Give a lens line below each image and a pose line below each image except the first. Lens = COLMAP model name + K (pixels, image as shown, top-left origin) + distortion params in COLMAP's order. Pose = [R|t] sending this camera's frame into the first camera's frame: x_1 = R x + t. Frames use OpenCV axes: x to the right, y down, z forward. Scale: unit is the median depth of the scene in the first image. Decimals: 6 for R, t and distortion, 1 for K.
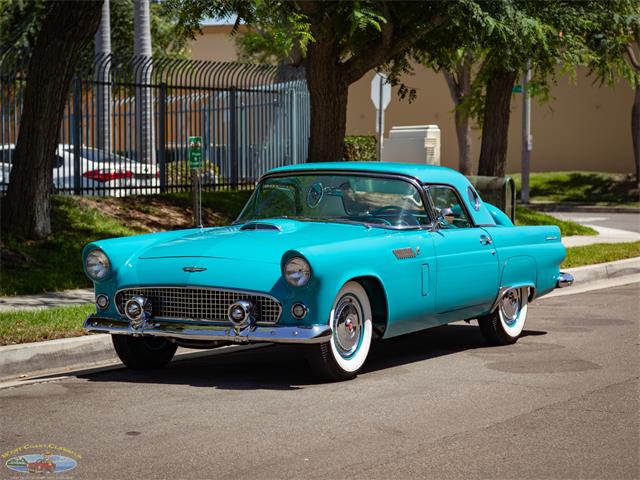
lens RADIAL K [[2059.6, 0, 320.0], [0, 2059.6, 240.0], [0, 0, 1]] dist [0.057469, -0.652420]
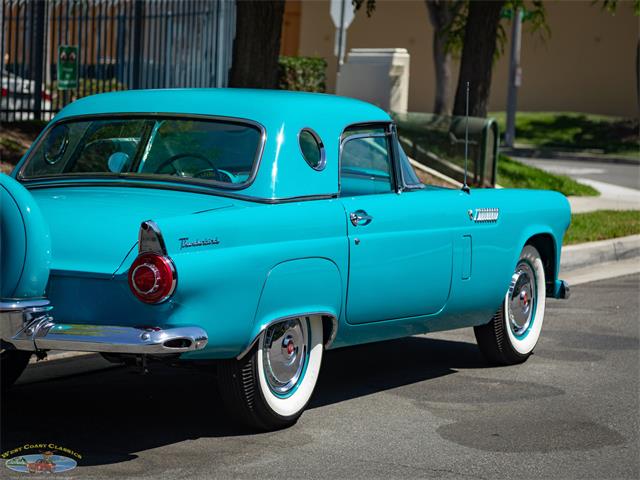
lens RADIAL K [[2199.6, 0, 320.0], [0, 2199.6, 240.0], [0, 0, 1]] dist [0.048883, 0.808188]
pose [[0.998839, 0.045296, 0.016415, 0.023943], [-0.045778, 0.998492, 0.030309, -0.010874], [-0.015017, -0.031026, 0.999406, 0.260722]]
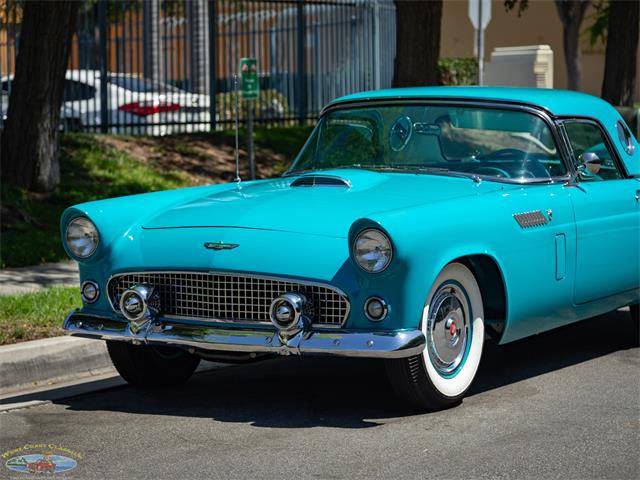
lens RADIAL K [[2199.6, 0, 320.0], [0, 2199.6, 240.0], [0, 0, 1]] dist [0.048883, 0.808188]
pose [[0.999156, -0.003328, -0.040946, 0.000712], [0.004497, 0.999584, 0.028492, -0.005694], [0.040834, -0.028652, 0.998755, 0.196725]]
